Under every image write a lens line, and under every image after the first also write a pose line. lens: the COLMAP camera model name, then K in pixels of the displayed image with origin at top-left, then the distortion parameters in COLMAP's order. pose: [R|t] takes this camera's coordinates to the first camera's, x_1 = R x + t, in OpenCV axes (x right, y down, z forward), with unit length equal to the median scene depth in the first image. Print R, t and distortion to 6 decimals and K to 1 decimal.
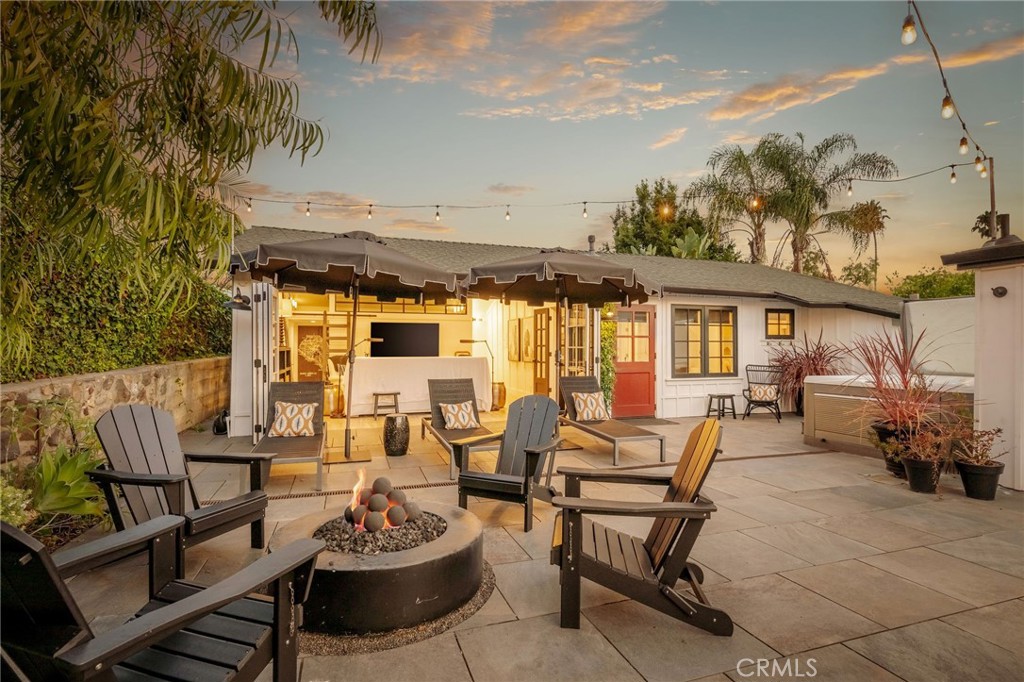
lens RADIAL K [[492.3, 0, 512.0], [0, 492.3, 341.0], [0, 0, 1]] dist [0.019507, 0.000032]
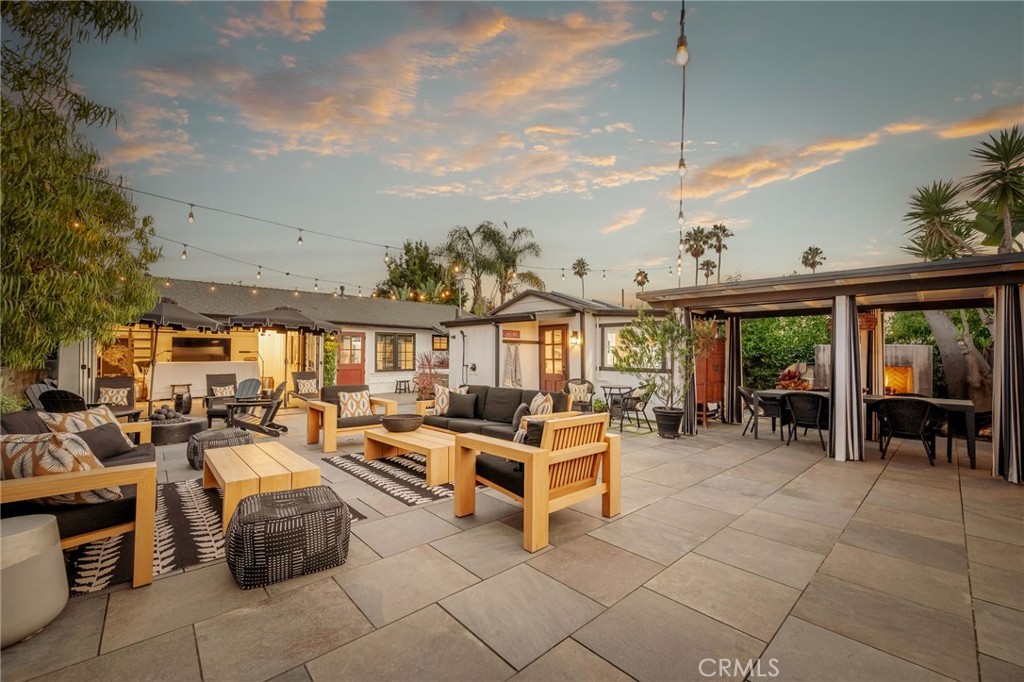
lens RADIAL K [[406.5, 0, 512.0], [0, 406.5, 341.0], [0, 0, 1]] dist [-0.000658, -0.000100]
pose [[0.918699, 0.012150, 0.394773, 0.173059], [-0.007301, 0.999878, -0.013783, -0.021210], [-0.394892, 0.009781, 0.918675, -0.525250]]
